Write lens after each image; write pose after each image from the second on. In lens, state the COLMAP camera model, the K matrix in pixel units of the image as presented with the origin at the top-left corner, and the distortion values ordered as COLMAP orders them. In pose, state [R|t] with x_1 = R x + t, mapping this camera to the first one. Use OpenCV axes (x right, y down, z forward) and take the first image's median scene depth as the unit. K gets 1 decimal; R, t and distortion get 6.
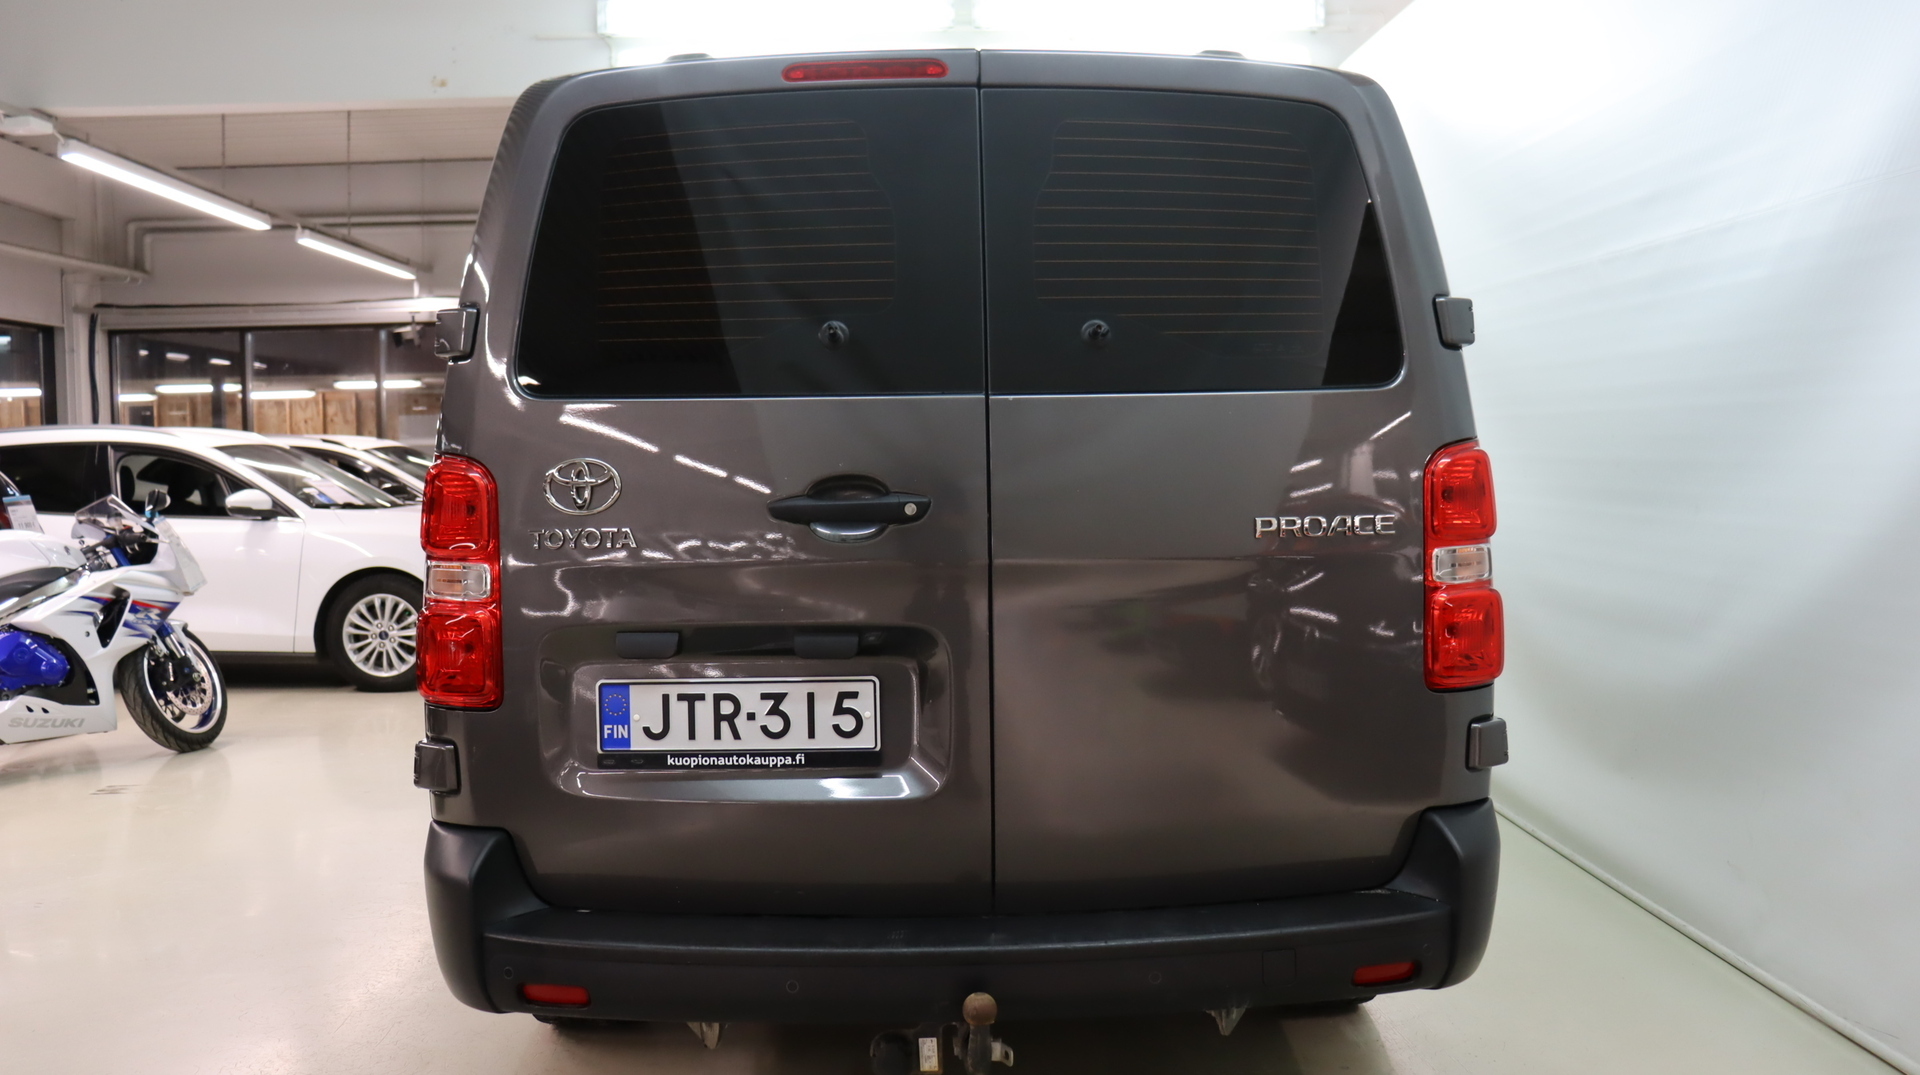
lens RADIAL K [[1586.8, 0, 955.8], [0, 1586.8, 533.6], [0, 0, 1]] dist [-0.089689, 0.017149]
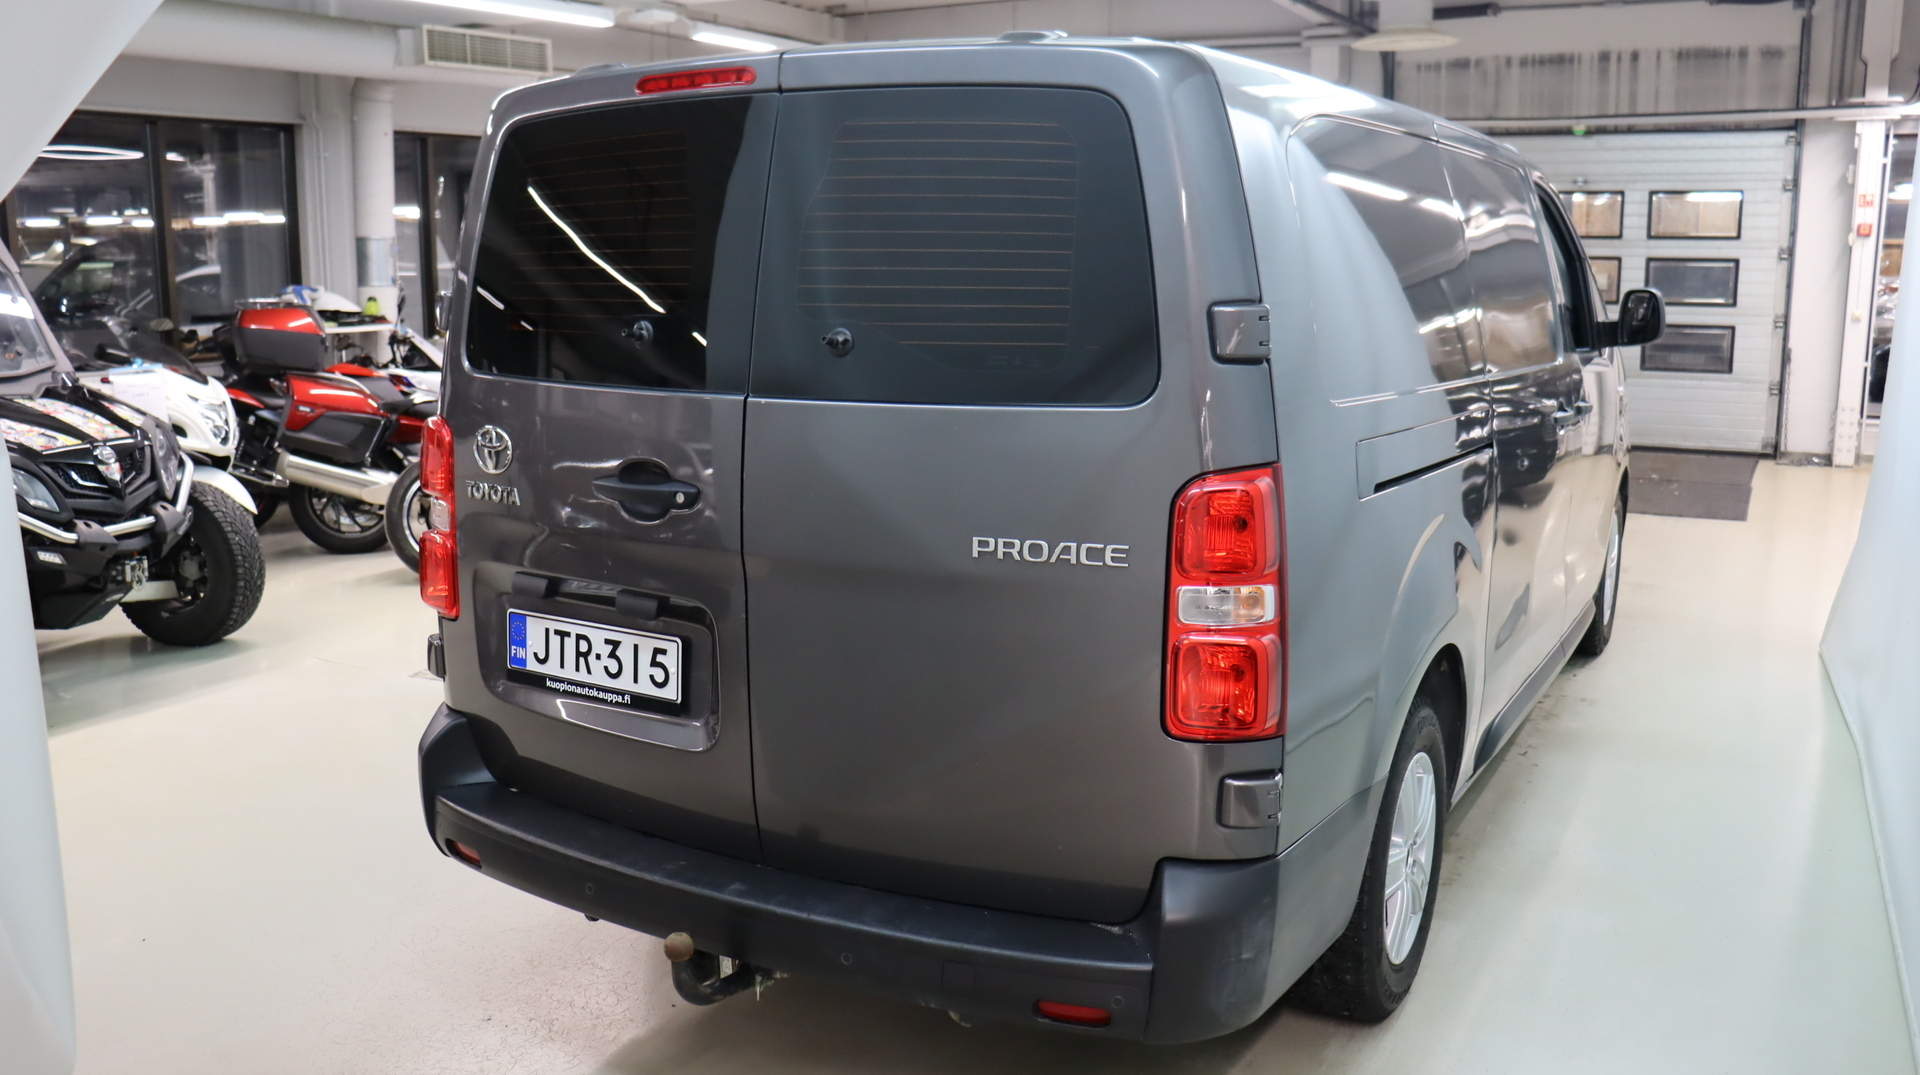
lens RADIAL K [[1586.8, 0, 957.4], [0, 1586.8, 535.9], [0, 0, 1]] dist [-0.089689, 0.017149]
pose [[0.855625, 0.110289, -0.505710, 0.677069], [-0.041970, 0.988601, 0.144592, -0.152219], [0.515892, -0.102492, 0.850500, 0.154719]]
